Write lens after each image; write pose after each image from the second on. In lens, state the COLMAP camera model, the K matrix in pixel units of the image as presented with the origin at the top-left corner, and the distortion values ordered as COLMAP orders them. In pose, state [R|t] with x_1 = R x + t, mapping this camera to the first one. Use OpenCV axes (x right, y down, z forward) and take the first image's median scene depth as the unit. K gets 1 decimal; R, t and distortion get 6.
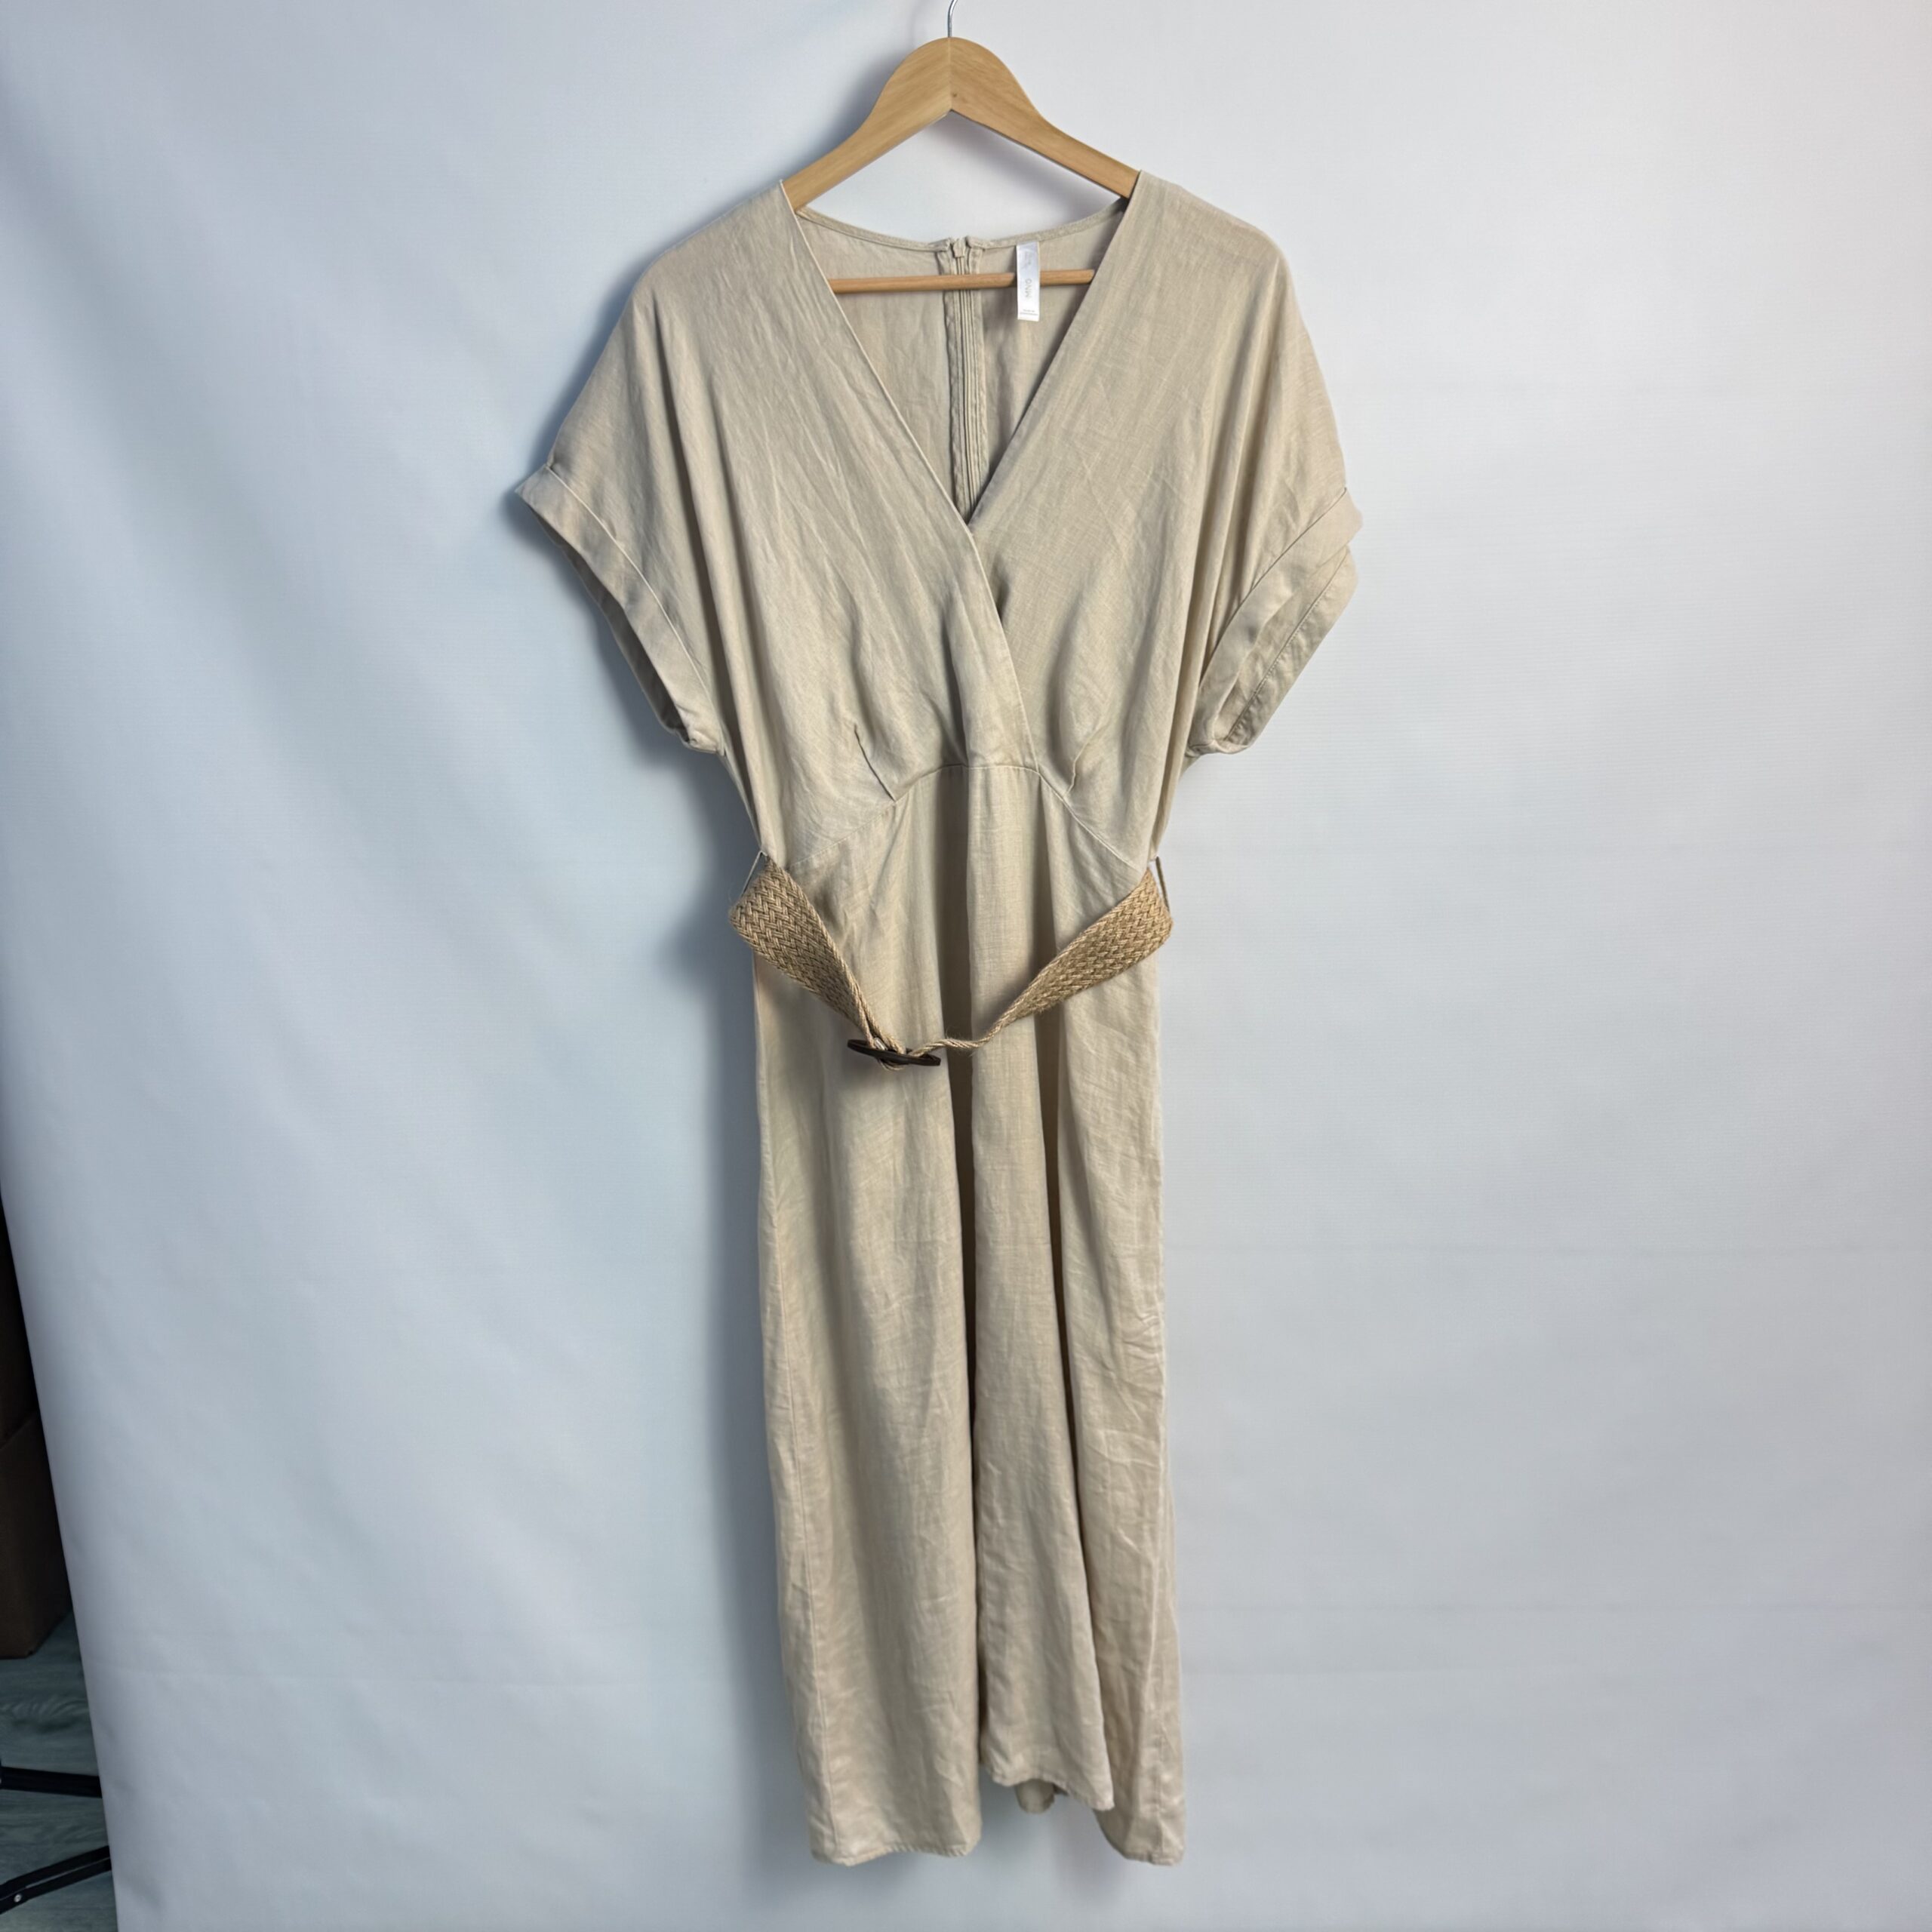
lens RADIAL K [[1735.1, 0, 975.8], [0, 1735.1, 958.7], [0, 0, 1]] dist [0.179987, -0.421664]
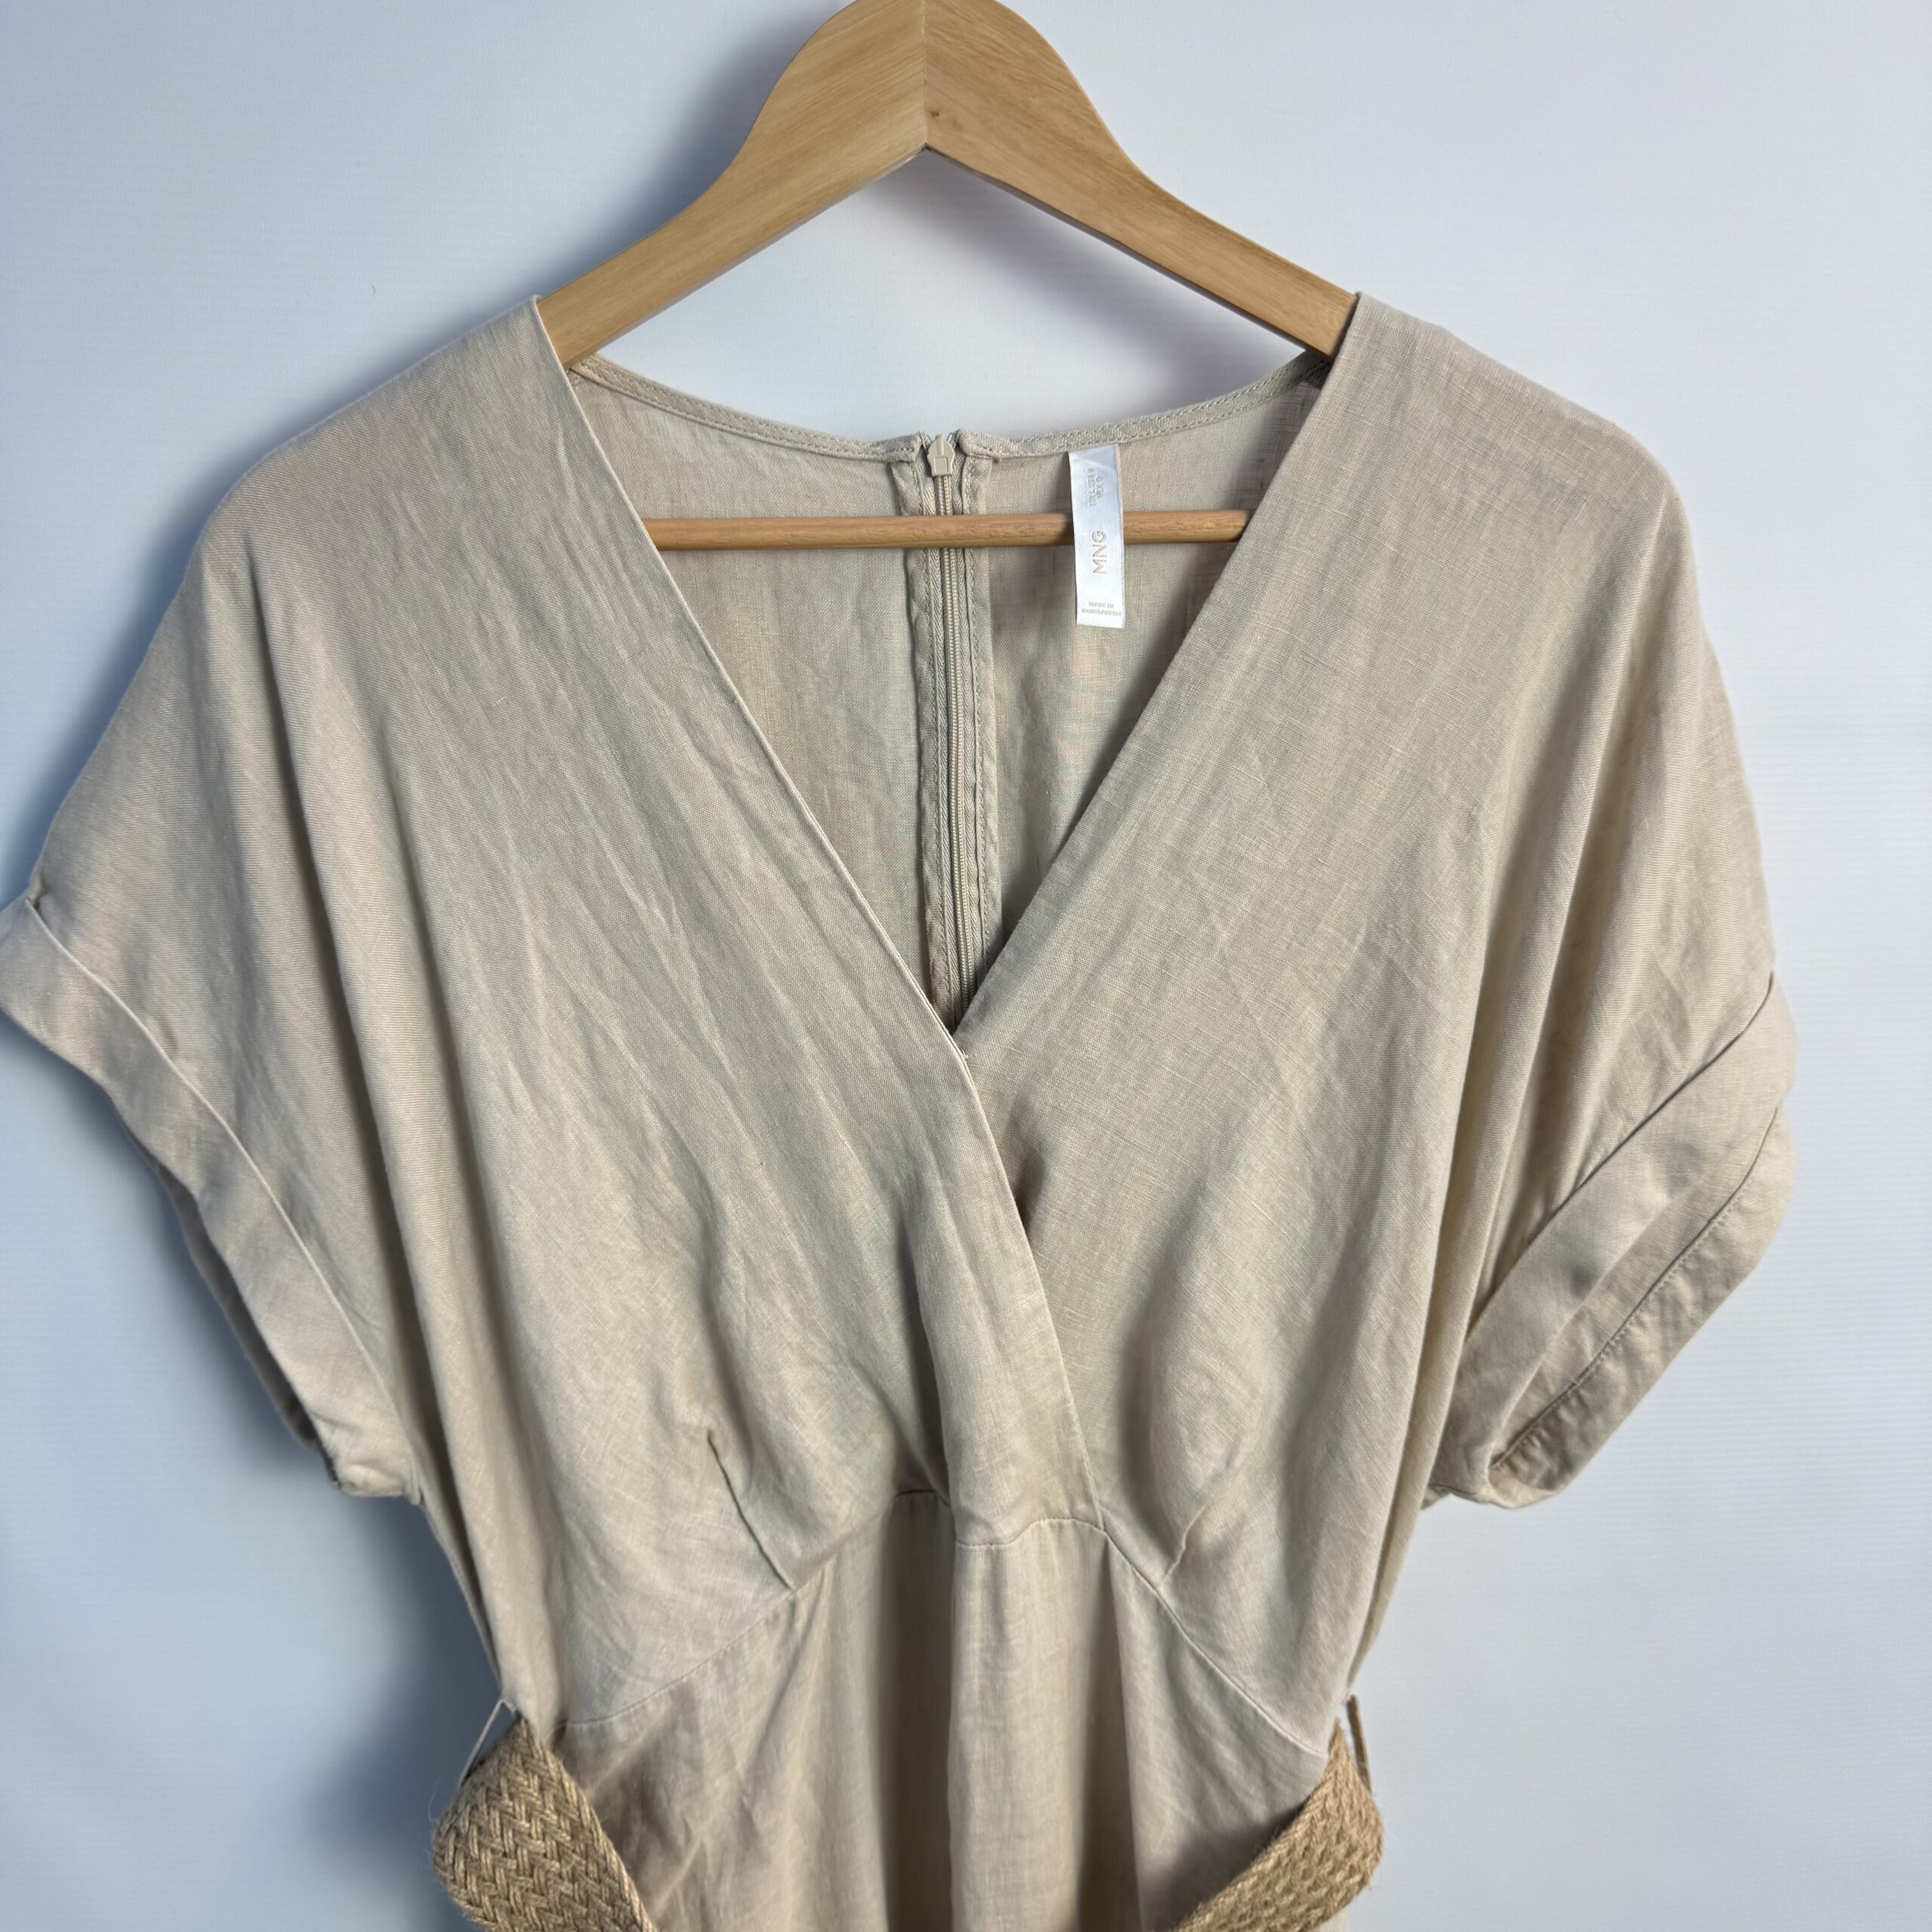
lens RADIAL K [[1735.1, 0, 975.8], [0, 1735.1, 958.7], [0, 0, 1]] dist [0.179987, -0.421664]
pose [[0.998530, -0.001151, 0.054190, -0.024323], [0.002617, 0.999632, -0.026990, -0.256046], [-0.054139, 0.027092, 0.998166, 0.543790]]
